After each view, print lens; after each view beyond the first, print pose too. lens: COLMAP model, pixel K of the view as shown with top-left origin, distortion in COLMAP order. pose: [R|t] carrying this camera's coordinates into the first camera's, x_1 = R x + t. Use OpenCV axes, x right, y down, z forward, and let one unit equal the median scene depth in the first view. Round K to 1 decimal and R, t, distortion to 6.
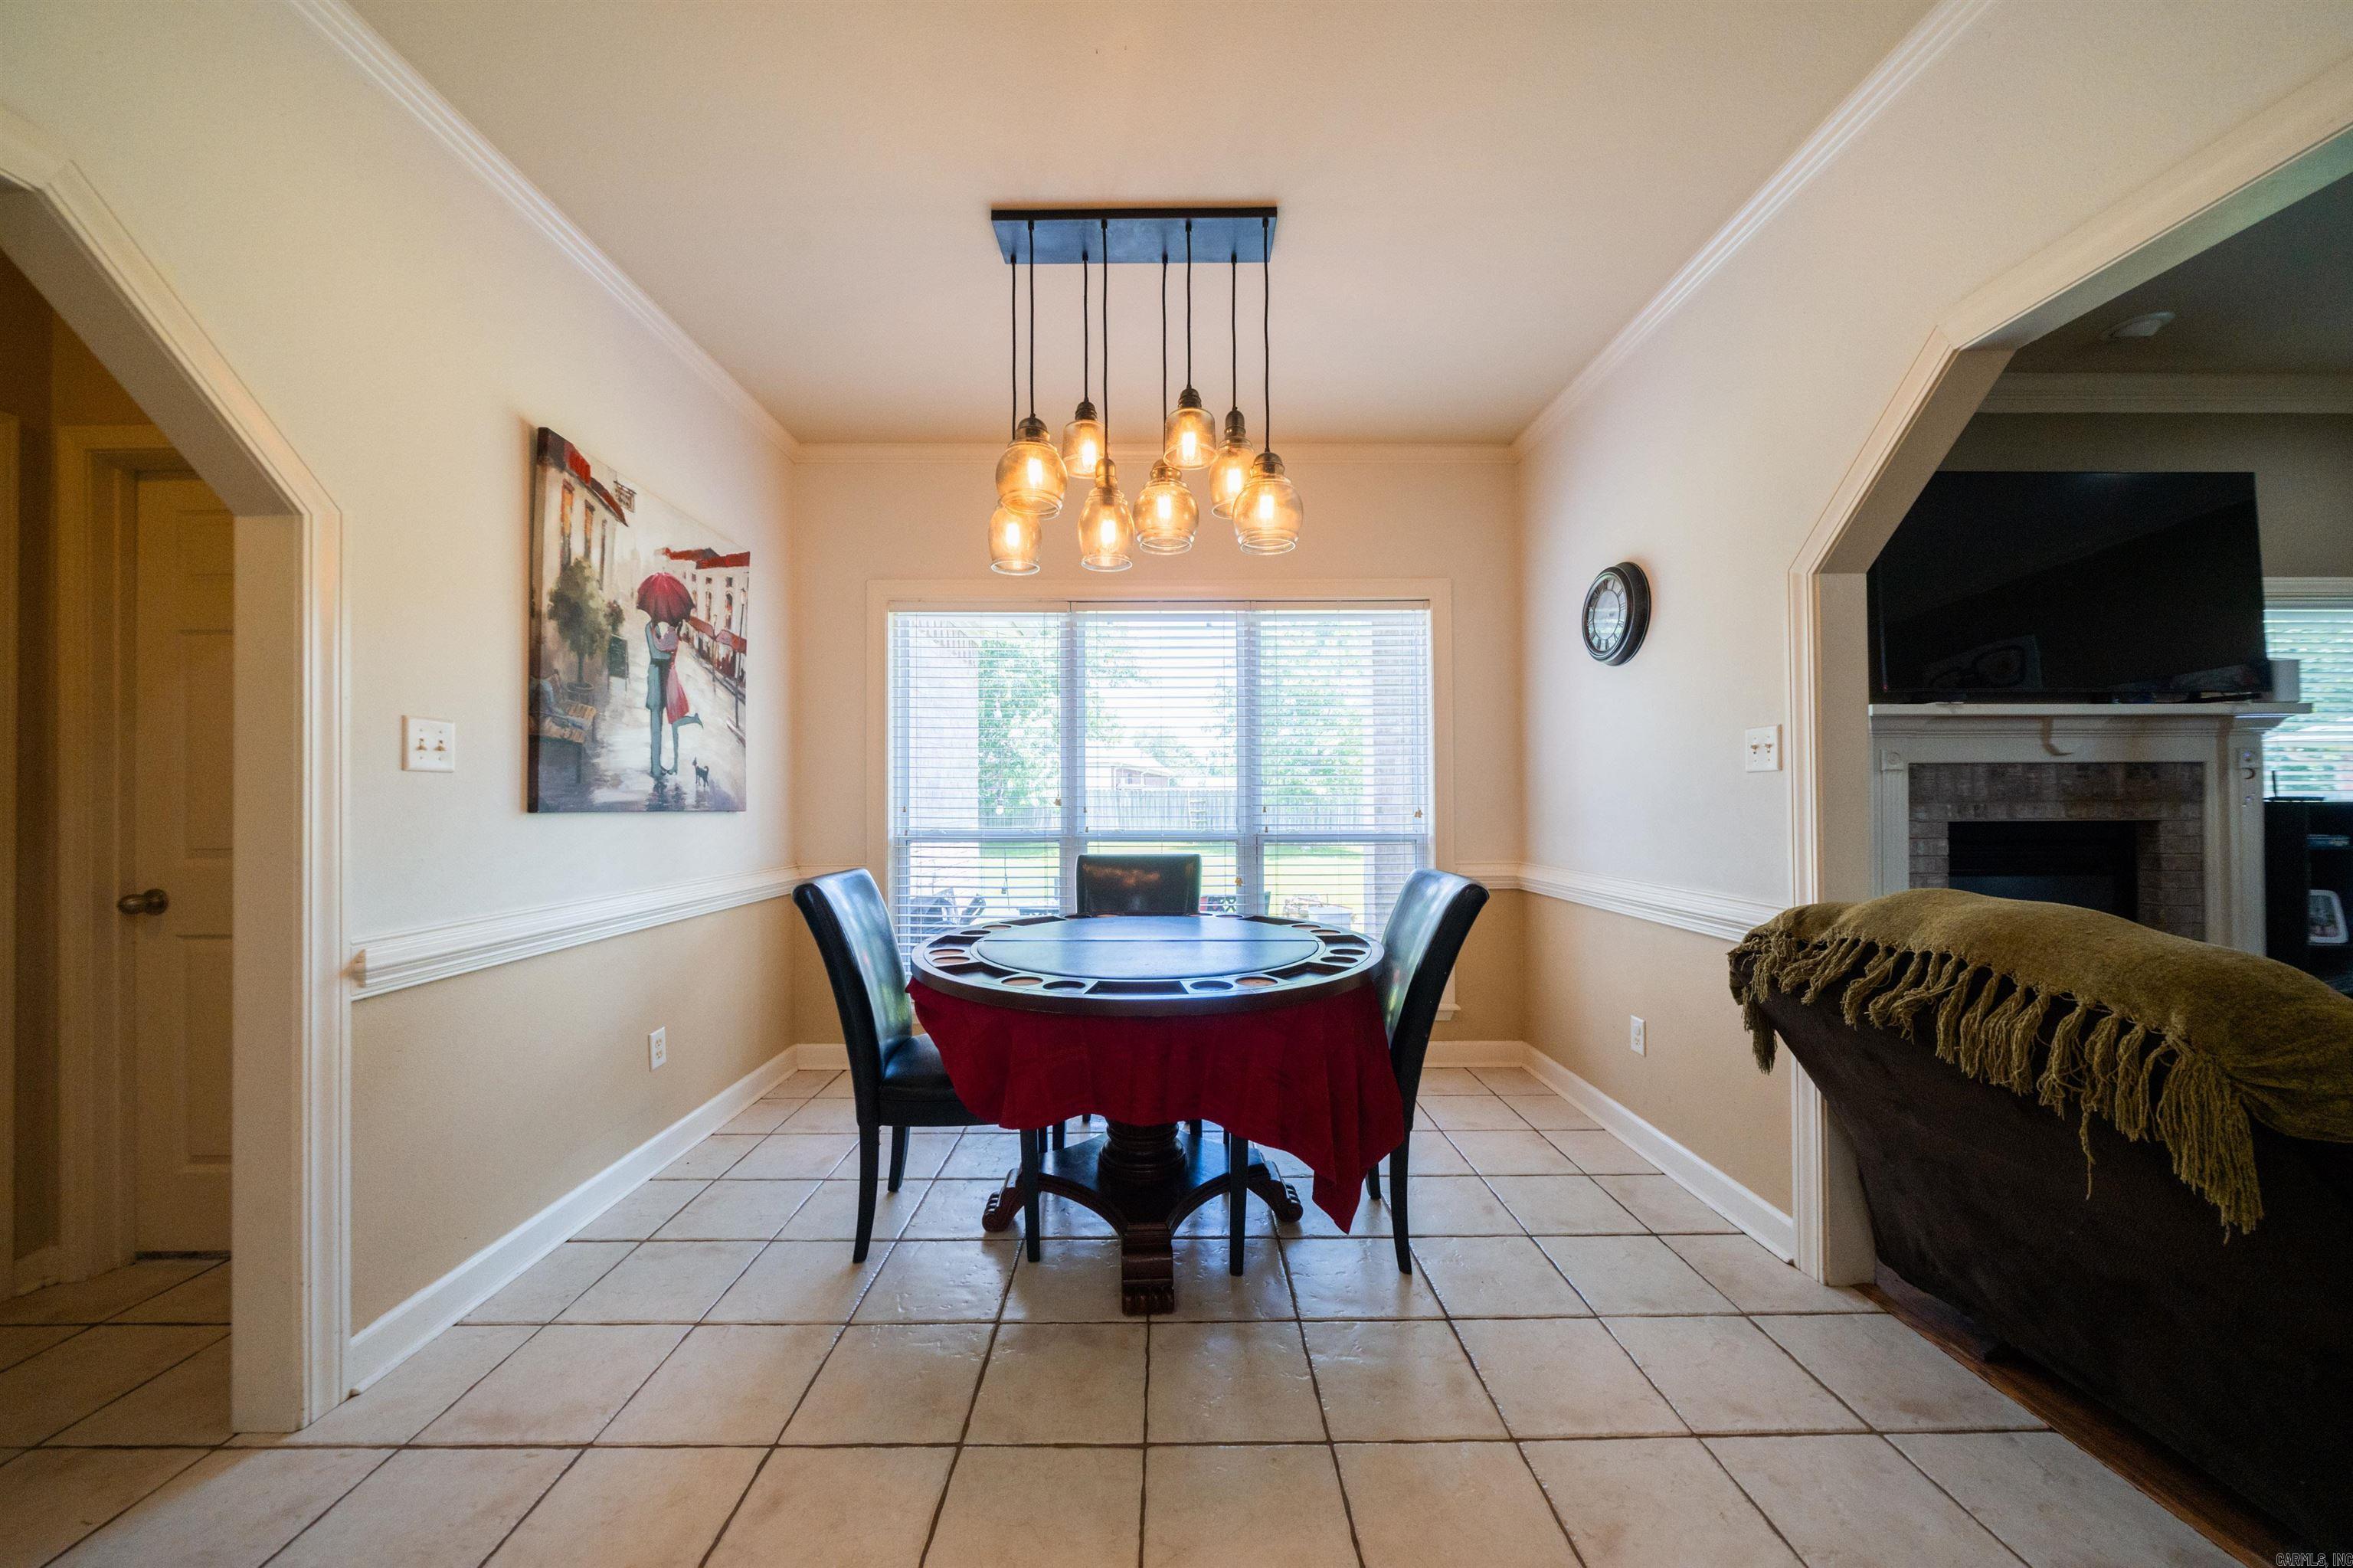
lens RADIAL K [[797.5, 0, 1174.7], [0, 797.5, 793.9], [0, 0, 1]] dist [-0.004514, -0.000297]
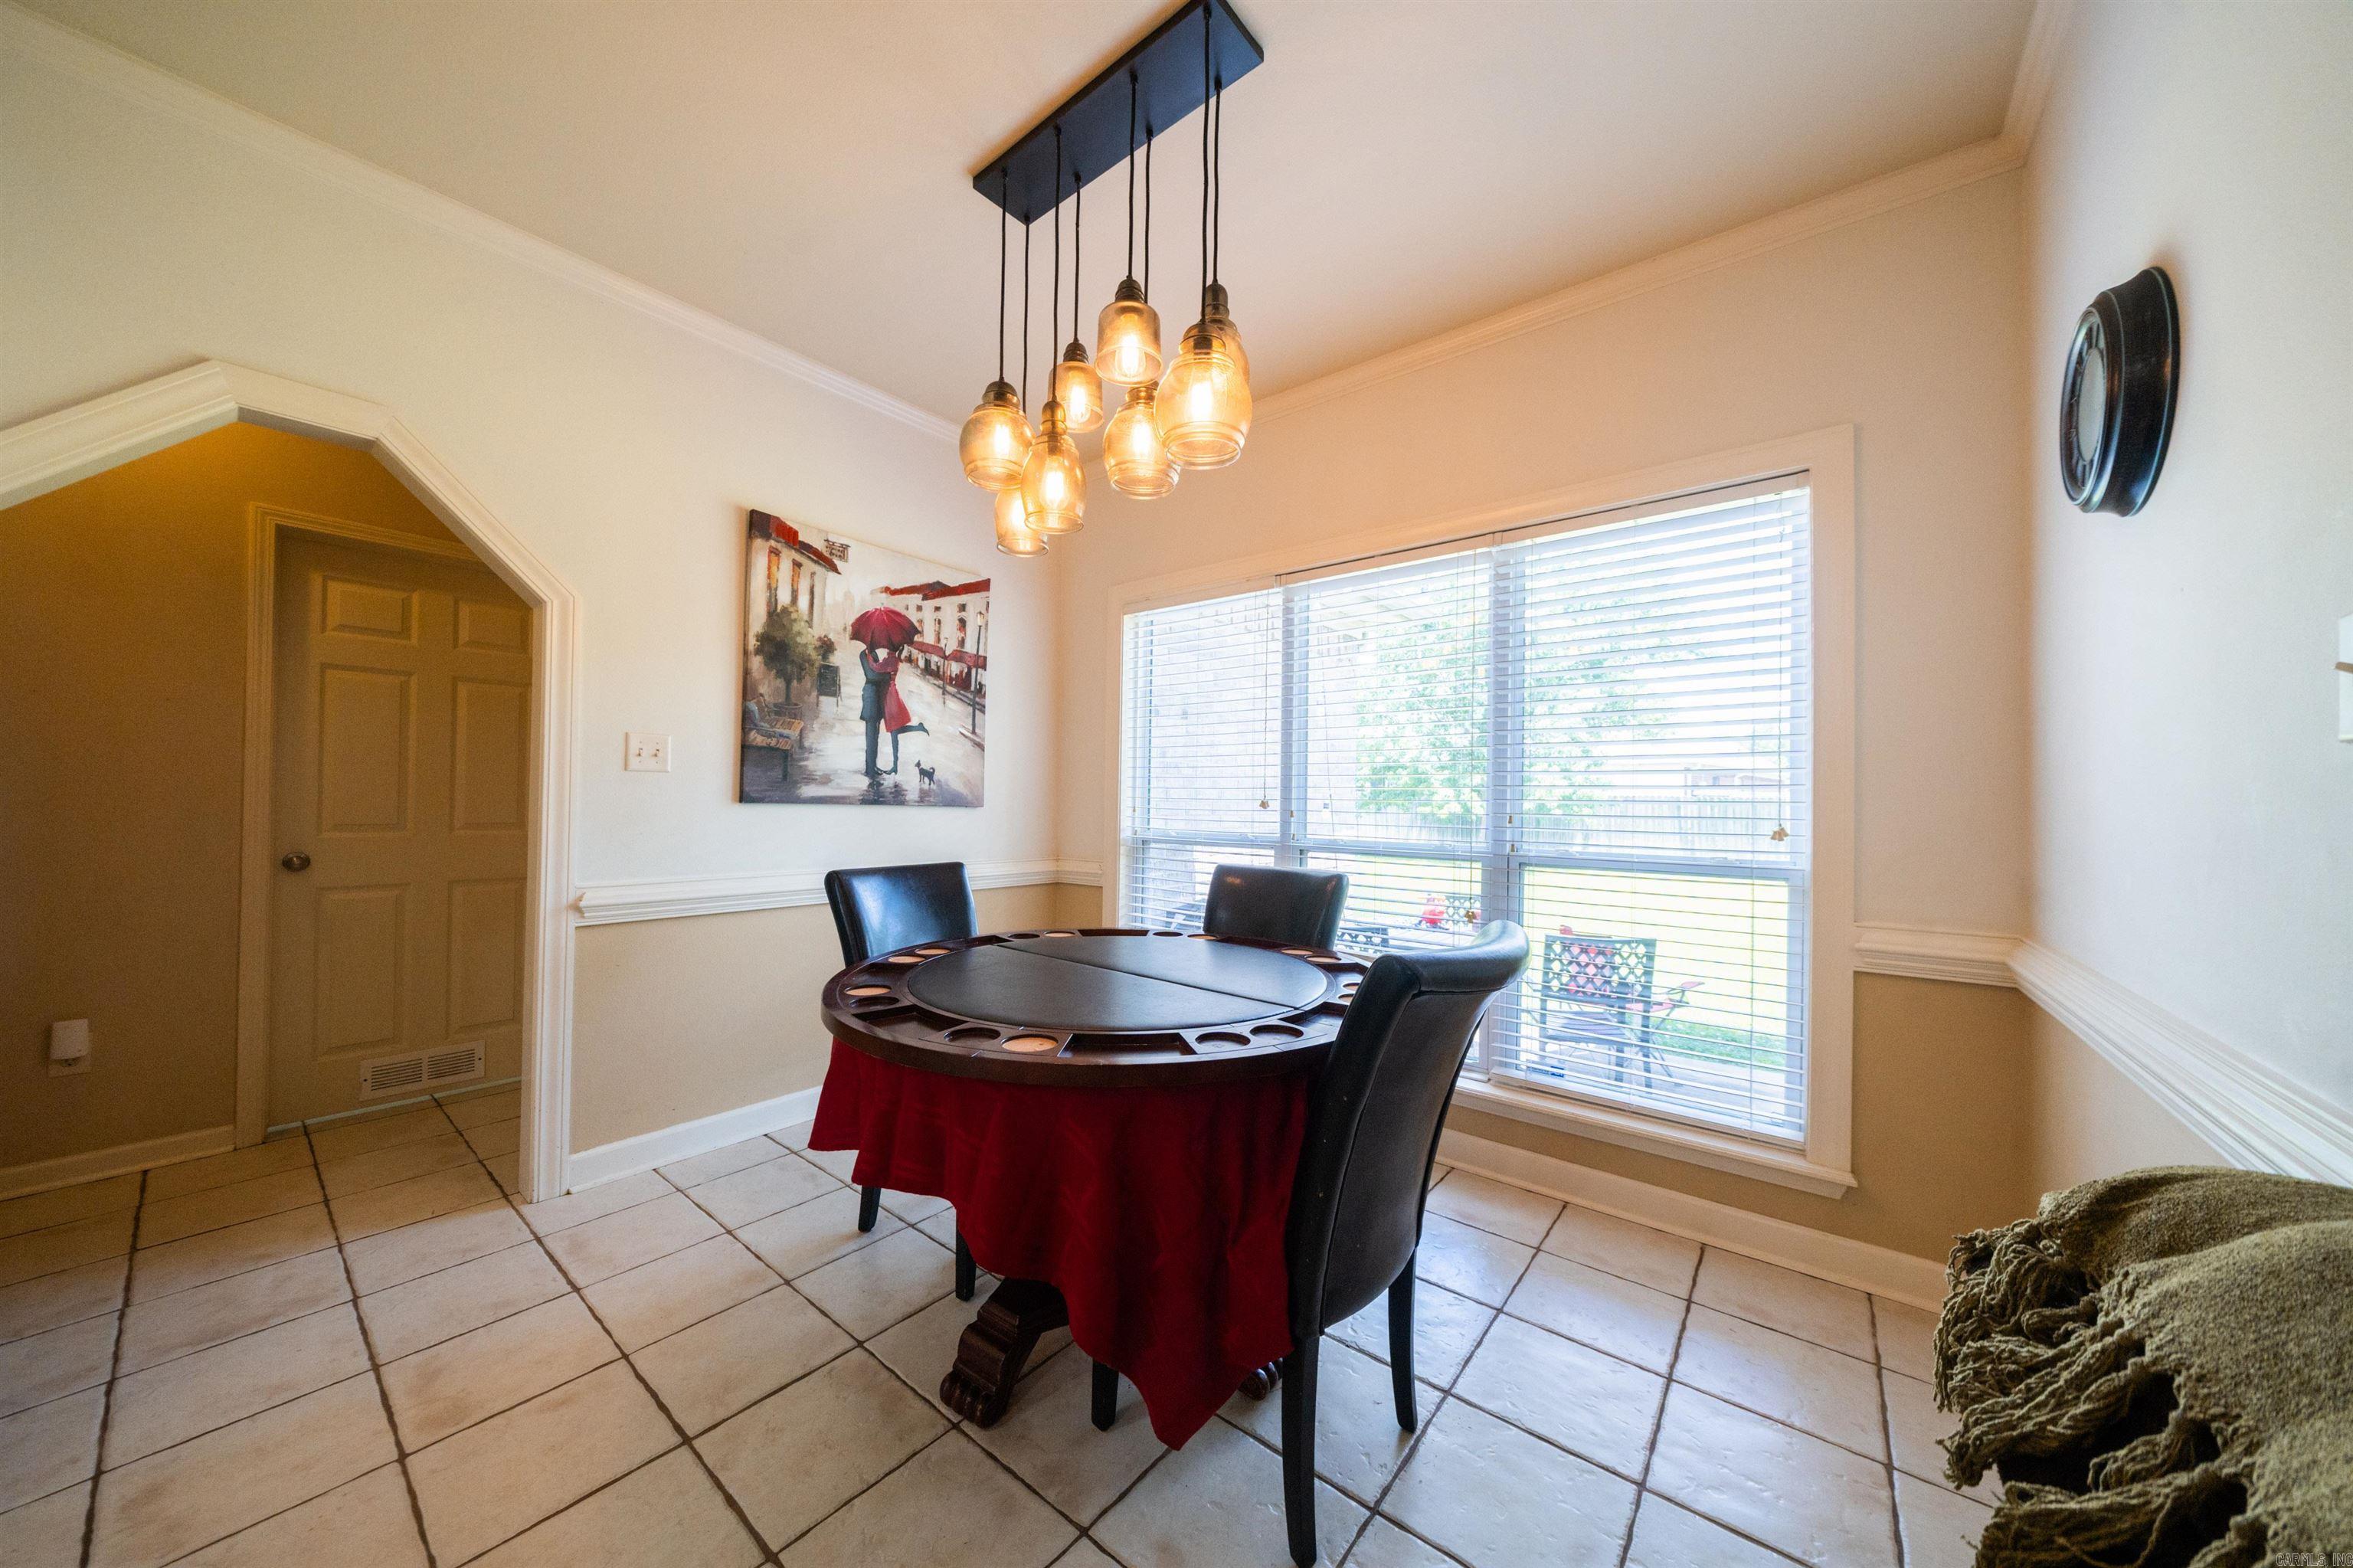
lens RADIAL K [[790.4, 0, 1166.5], [0, 790.4, 798.7], [0, 0, 1]] dist [-0.004654, -0.000111]
pose [[0.769540, 0.012433, -0.638478, 0.447490], [-0.011805, 0.999917, 0.005243, 0.001118], [0.638490, 0.003502, 0.769622, 0.342696]]
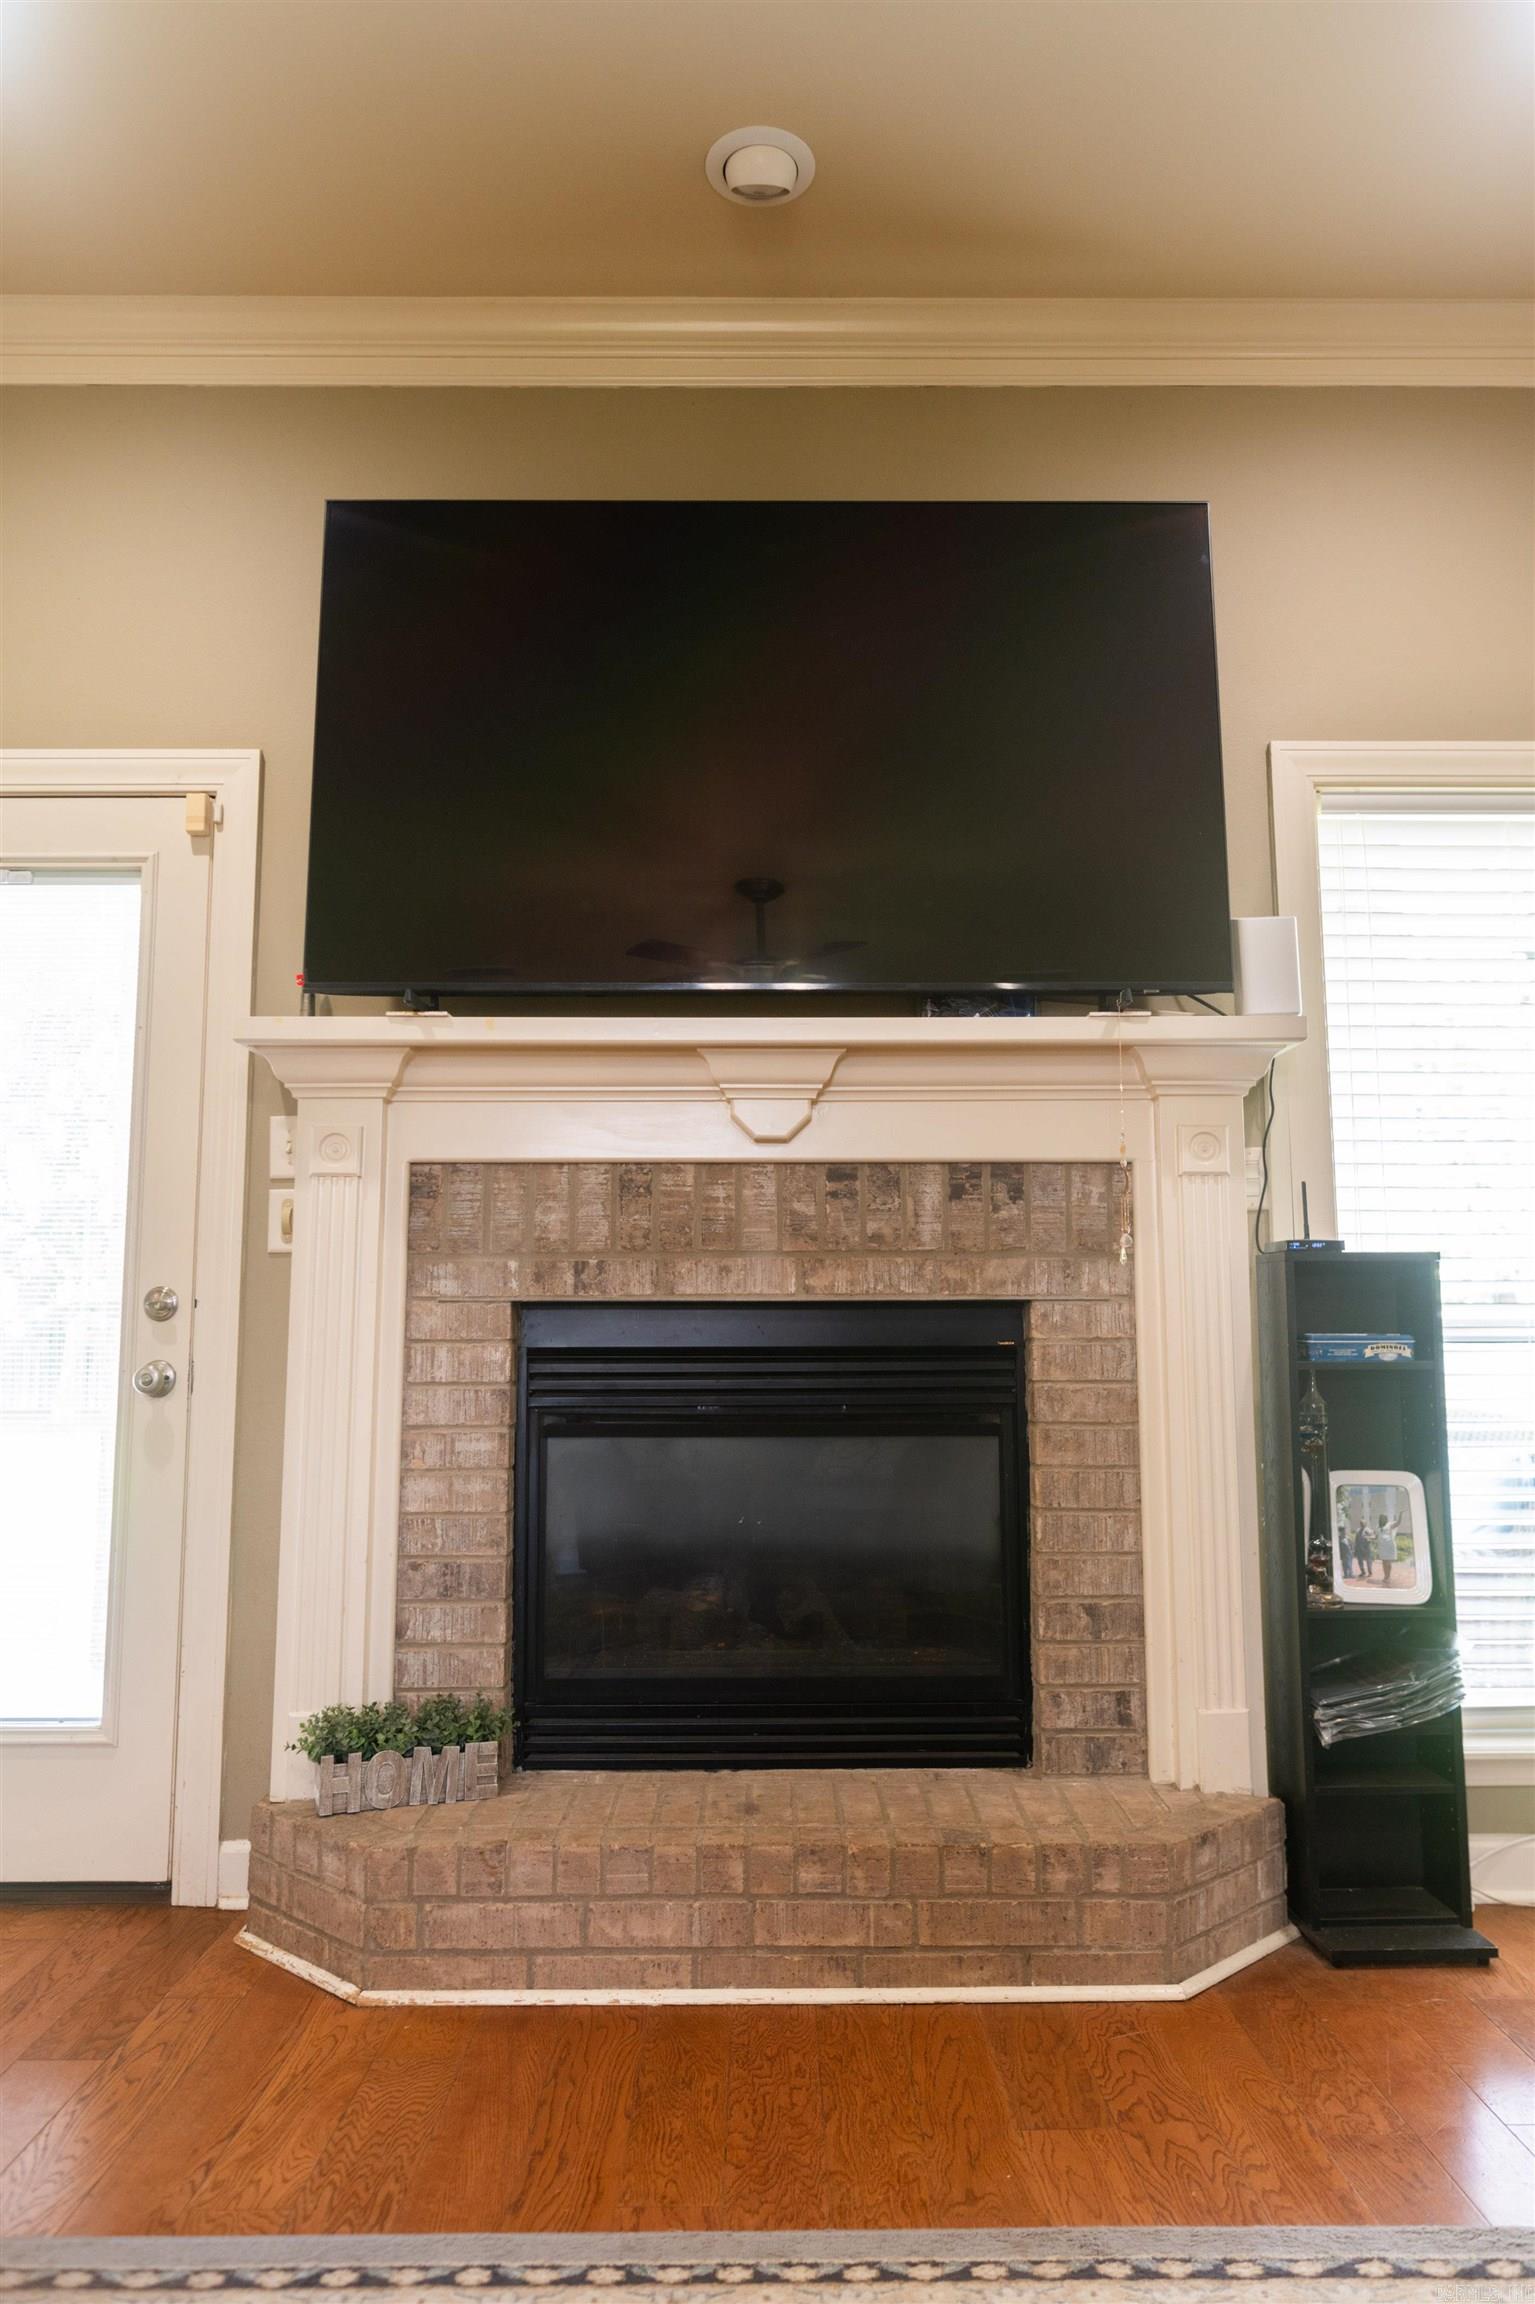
lens RADIAL K [[1581.8, 0, 773.9], [0, 1581.8, 1142.1], [0, 0, 1]] dist [-0.000813, 0.000888]
pose [[0.999983, 0.003176, -0.004855, 1.471091], [-0.003712, 0.993401, -0.114629, 0.061564], [0.004459, 0.114645, 0.993396, 0.214730]]
